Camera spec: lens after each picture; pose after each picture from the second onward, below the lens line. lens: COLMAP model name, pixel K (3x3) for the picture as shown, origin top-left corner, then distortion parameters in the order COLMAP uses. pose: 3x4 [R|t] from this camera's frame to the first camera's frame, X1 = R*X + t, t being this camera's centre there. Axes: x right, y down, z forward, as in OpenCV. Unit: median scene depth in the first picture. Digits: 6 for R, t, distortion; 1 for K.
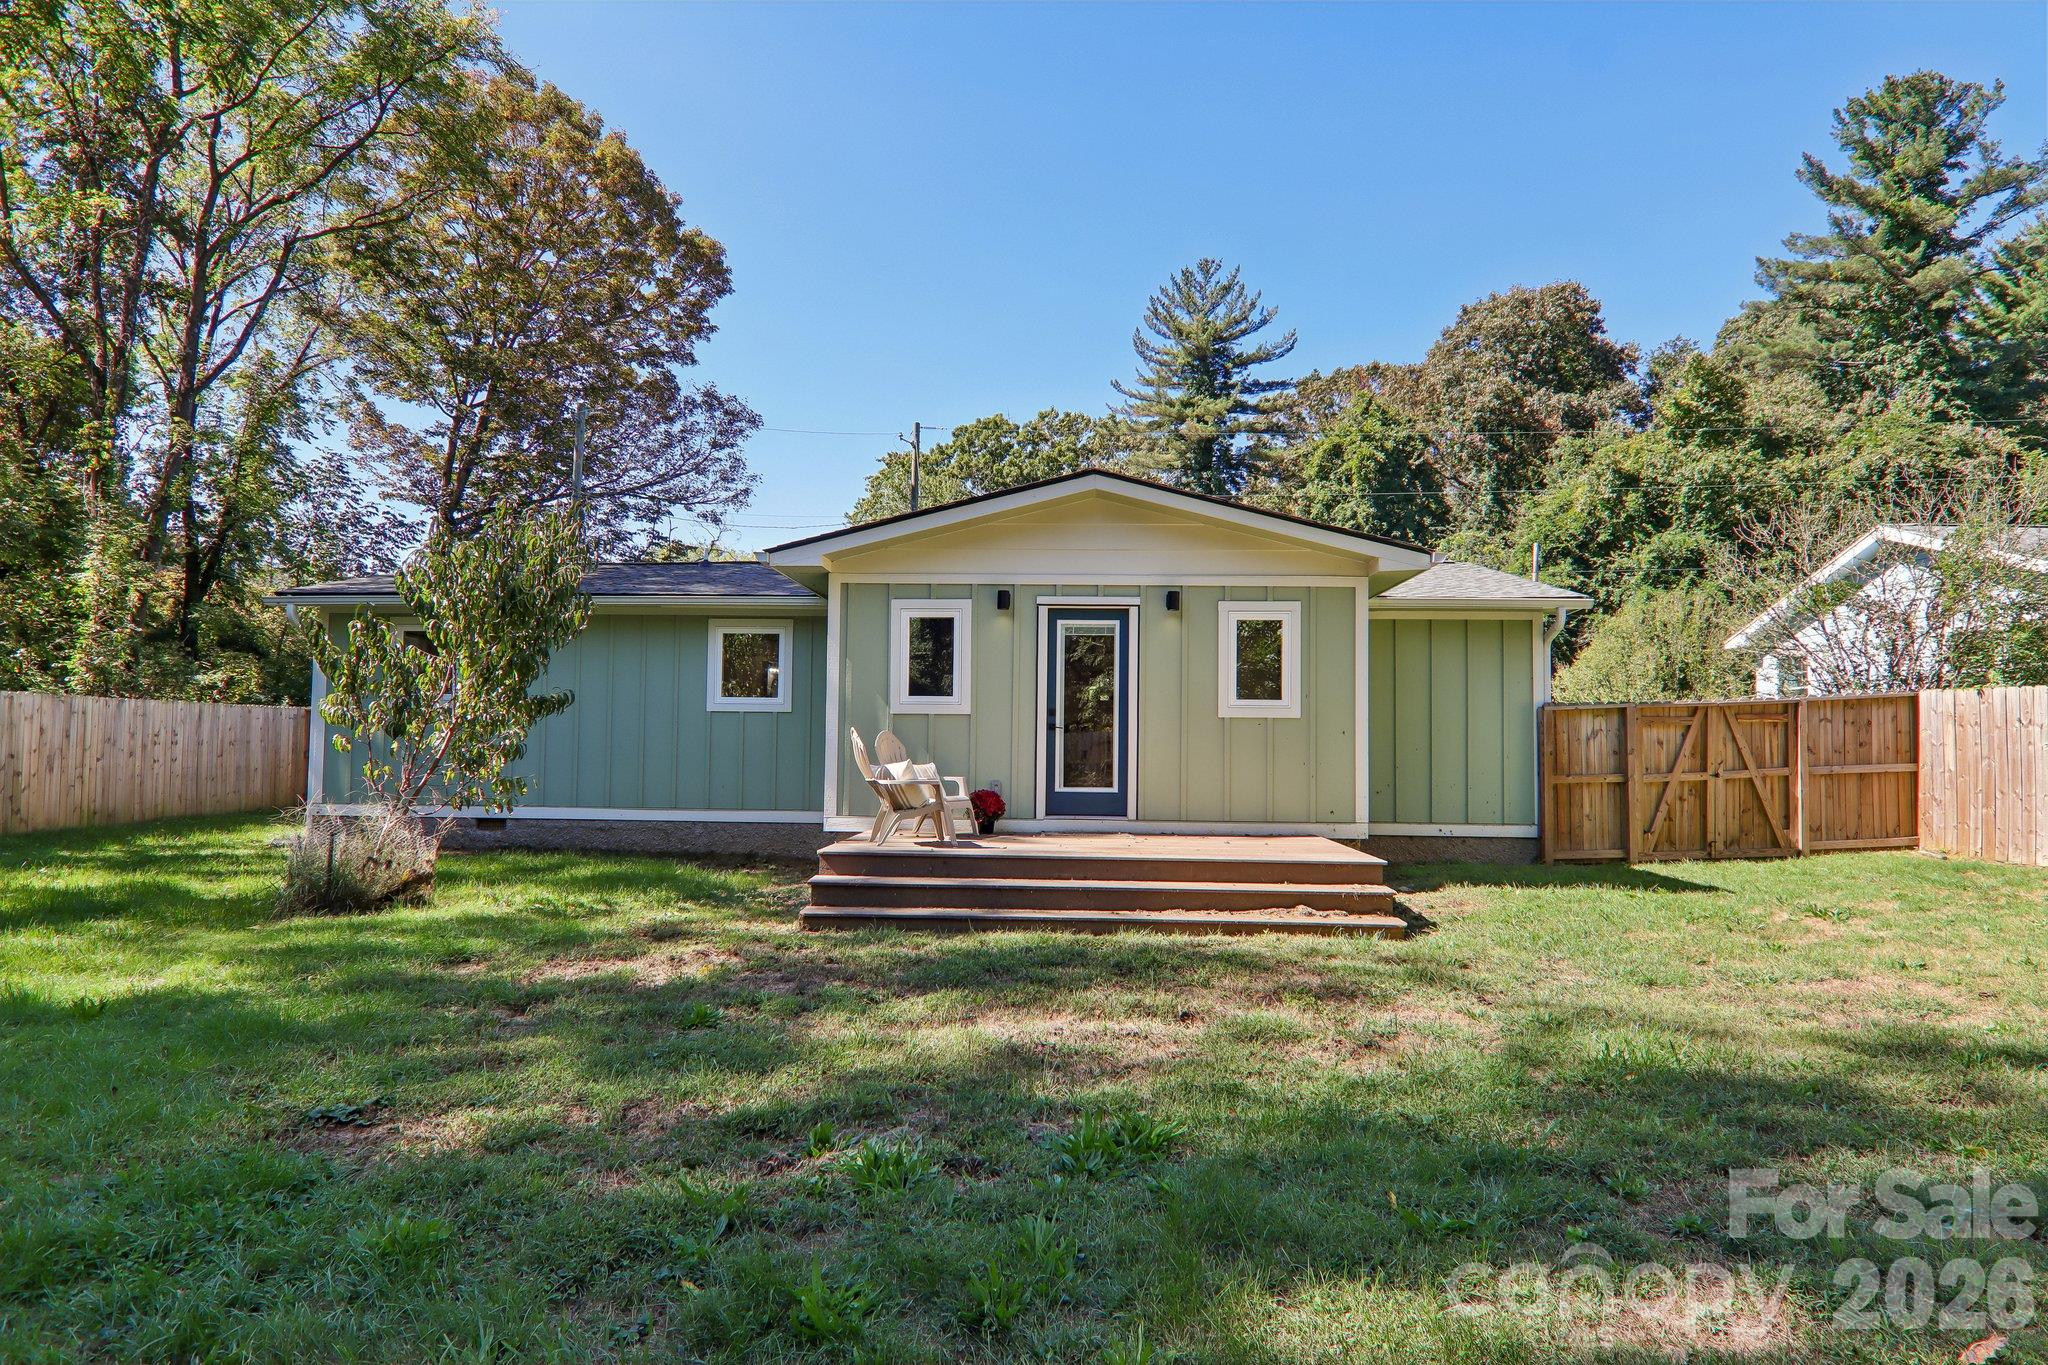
lens RADIAL K [[1133.8, 0, 1027.1], [0, 1133.8, 702.3], [0, 0, 1]] dist [0.005996, -0.020896]
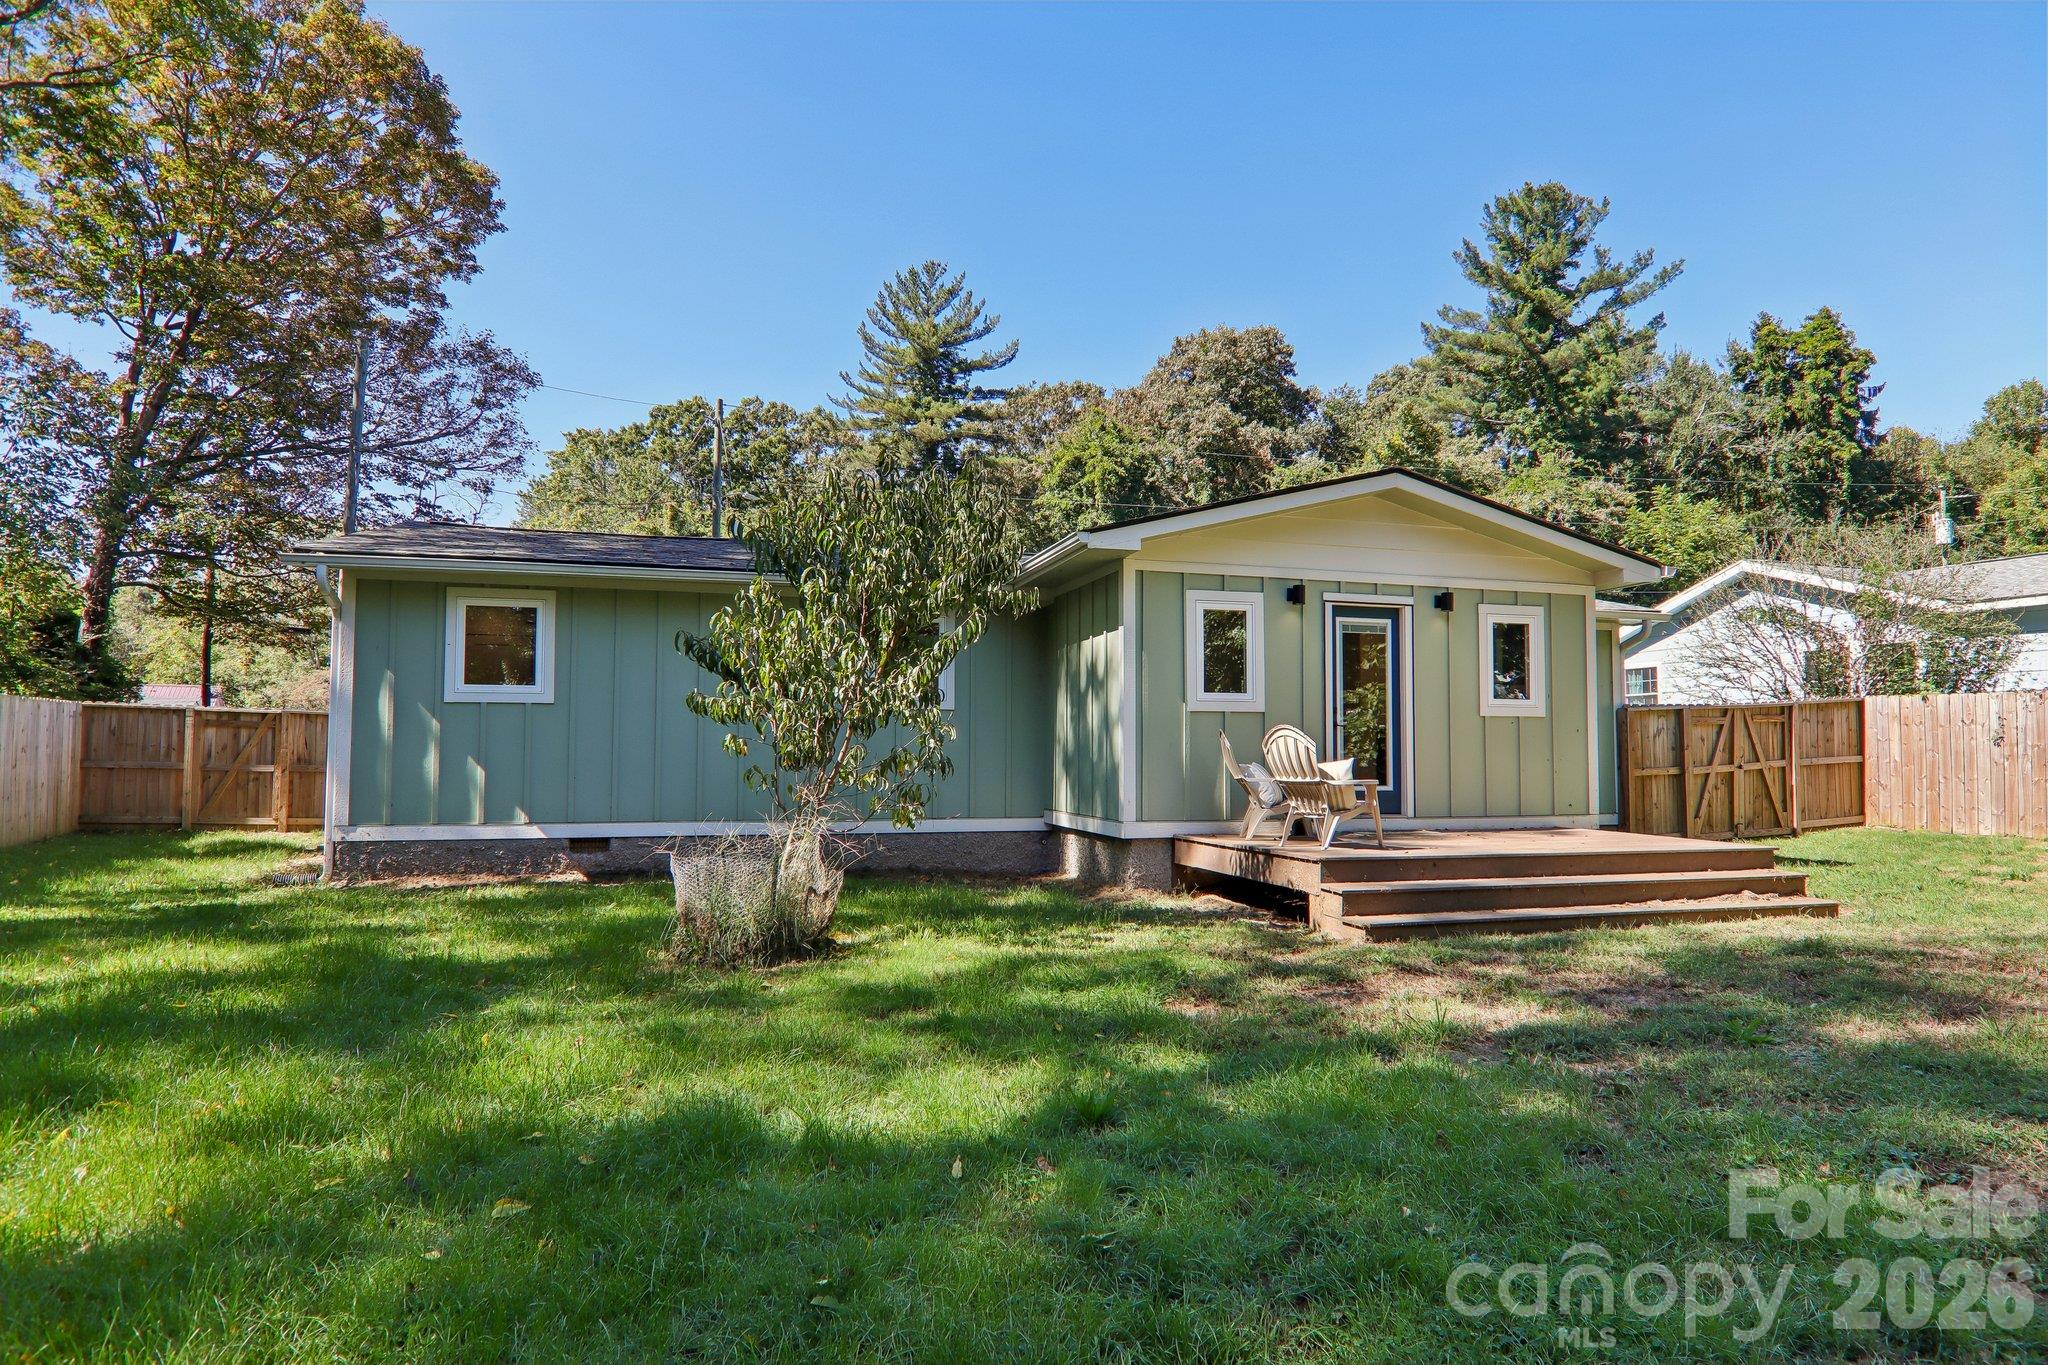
lens RADIAL K [[1133.8, 0, 1027.1], [0, 1133.8, 702.3], [0, 0, 1]] dist [0.005996, -0.020896]
pose [[0.944978, 0.006828, 0.327062, -0.129769], [-0.006233, 0.999976, -0.002868, 0.001440], [-0.327074, 0.000671, 0.944998, 0.036174]]
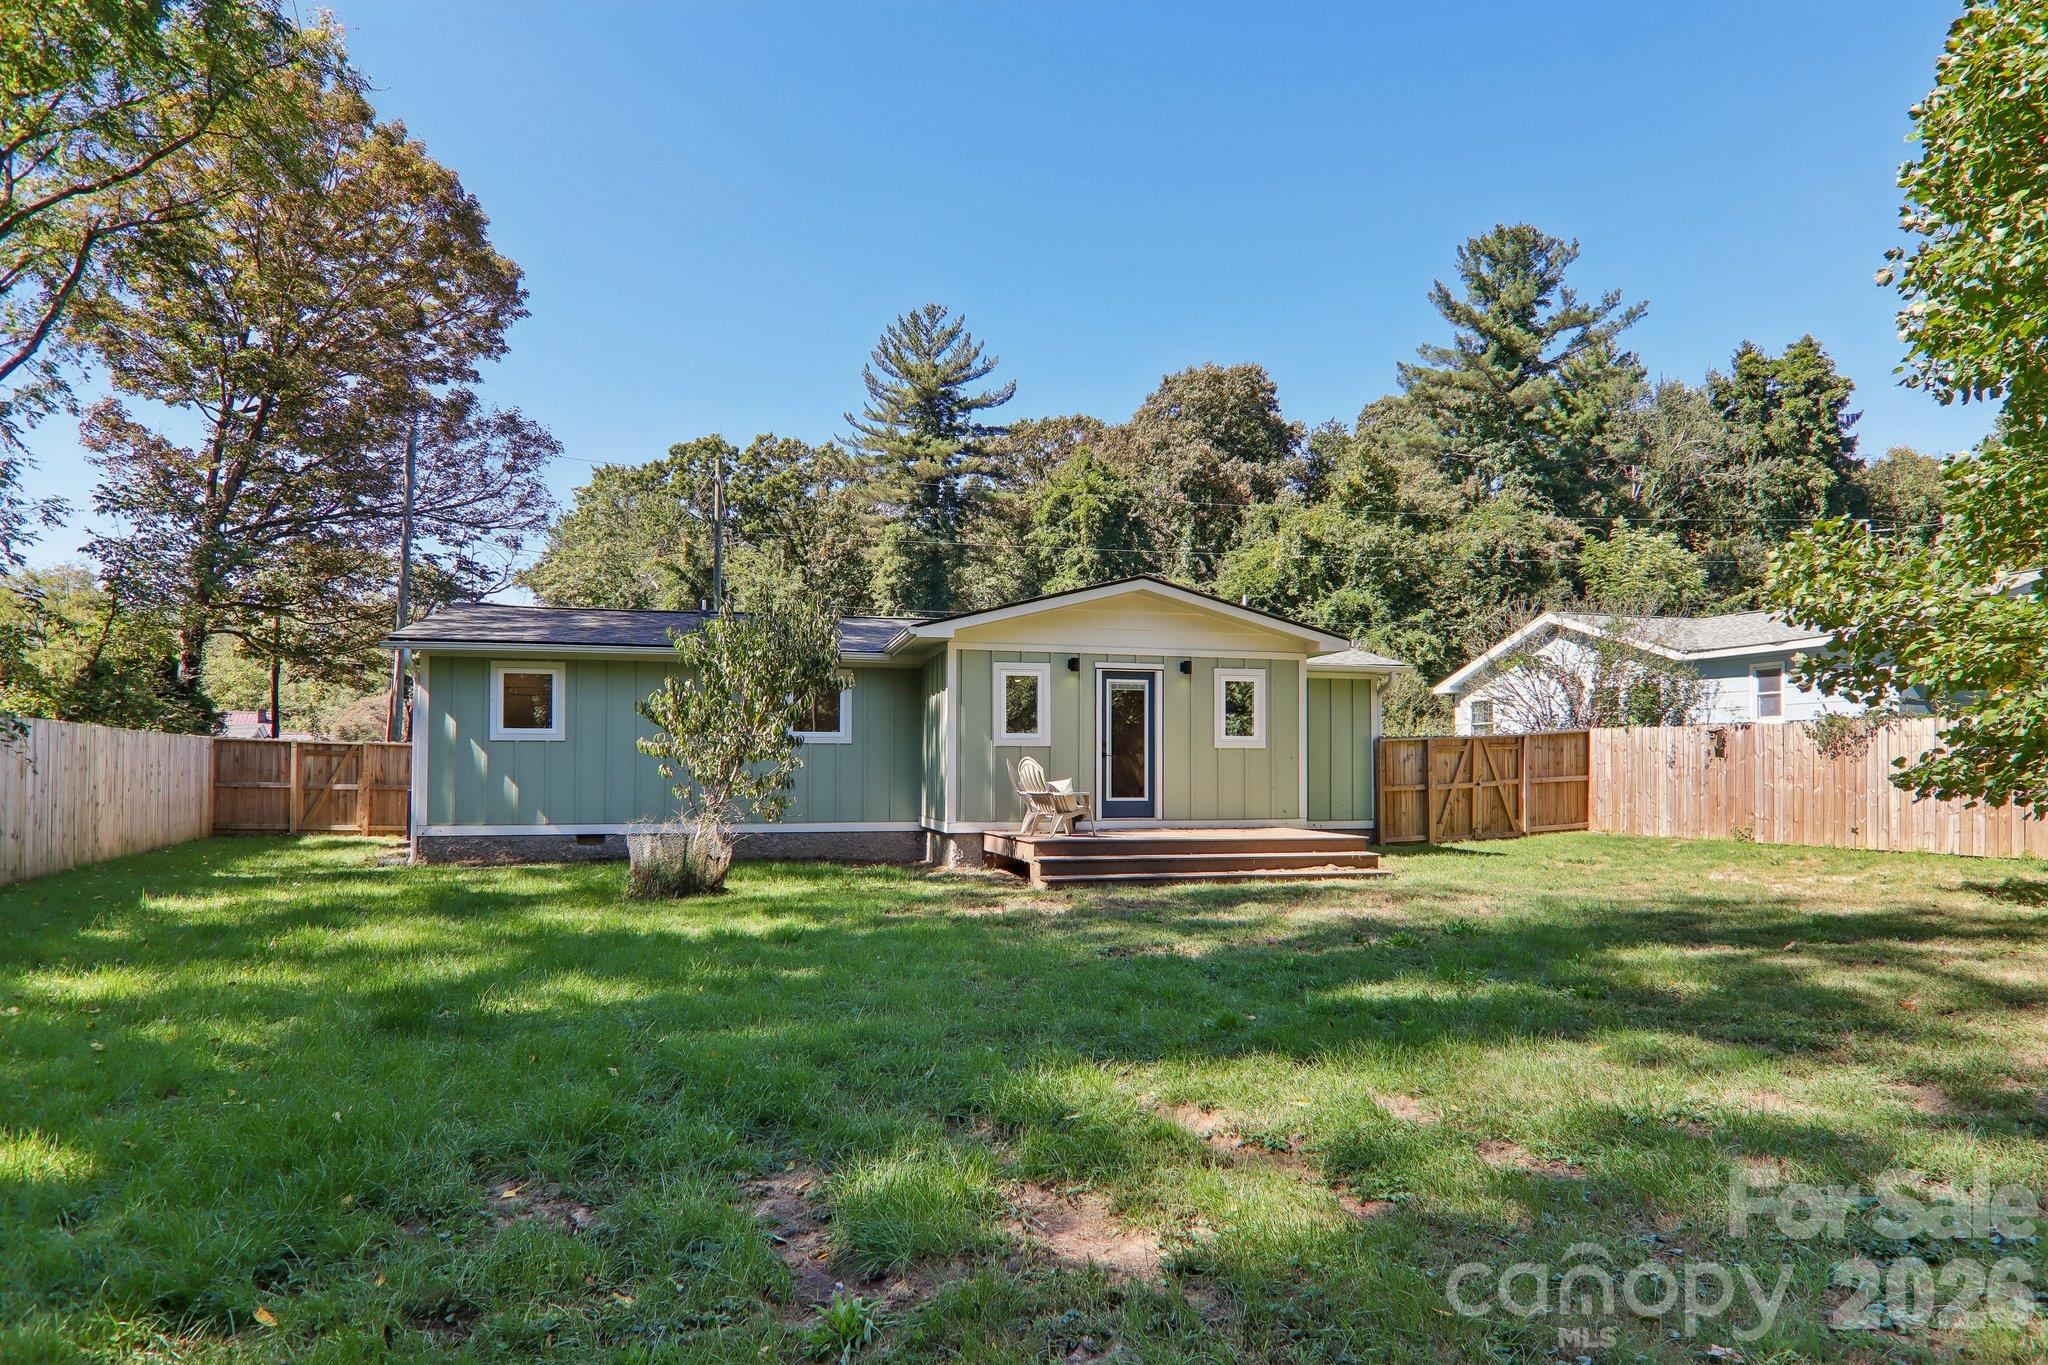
lens RADIAL K [[1155.3, 0, 1022.7], [0, 1155.3, 748.8], [0, 0, 1]] dist [0.003142, -0.017193]
pose [[0.955524, -0.003281, 0.294896, -0.116657], [-0.003027, 0.999776, 0.020931, -0.003700], [-0.294898, -0.020893, 0.955300, -0.079891]]
